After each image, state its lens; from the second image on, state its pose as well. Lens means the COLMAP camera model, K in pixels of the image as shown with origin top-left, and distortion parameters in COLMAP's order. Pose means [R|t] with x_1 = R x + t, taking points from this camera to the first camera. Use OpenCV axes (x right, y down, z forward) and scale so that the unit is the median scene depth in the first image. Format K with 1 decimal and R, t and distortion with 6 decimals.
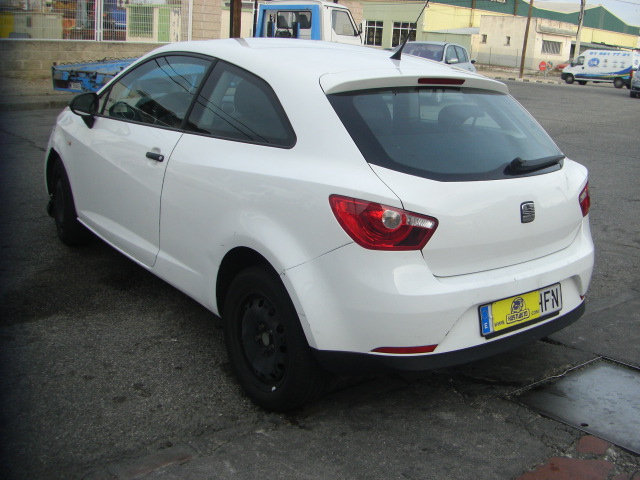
lens RADIAL K [[722.1, 0, 370.5], [0, 722.1, 239.2], [0, 0, 1]] dist [-0.176729, 0.139661]
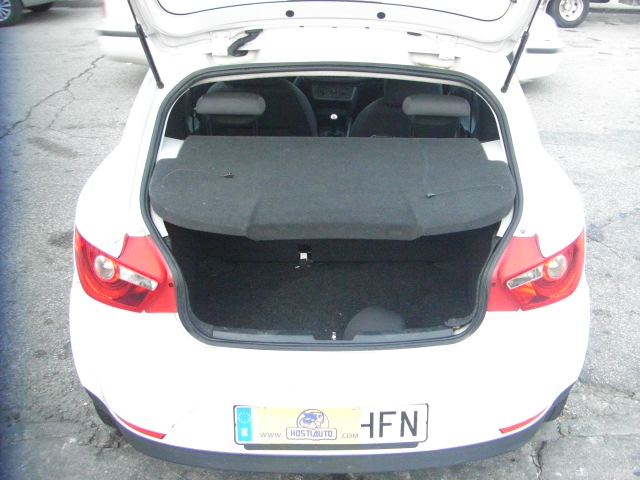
lens RADIAL K [[719.3, 0, 373.9], [0, 719.3, 232.8], [0, 0, 1]] dist [-0.142690, 0.040931]
pose [[0.795367, 0.226138, -0.562364, 0.575522], [-0.146550, 0.972016, 0.183598, -0.207652], [0.588145, -0.063614, 0.806250, 0.480074]]
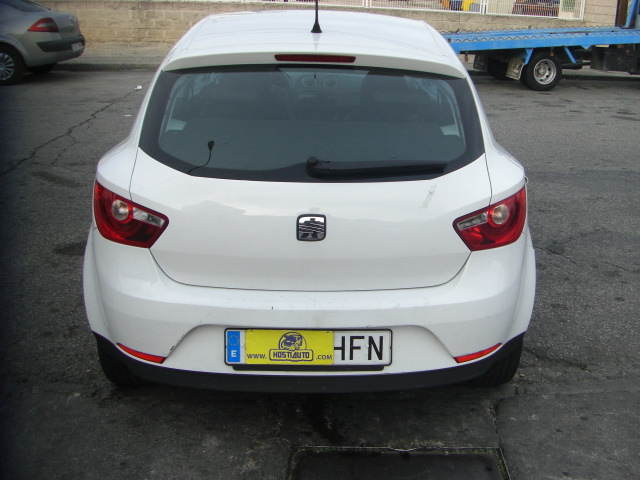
lens RADIAL K [[722.1, 0, 370.5], [0, 722.1, 239.2], [0, 0, 1]] dist [-0.176729, 0.139661]
pose [[0.802226, 0.168662, -0.572701, 0.690751], [-0.149896, 0.985440, 0.080245, -0.094066], [0.577897, 0.021471, 0.815828, 0.382154]]
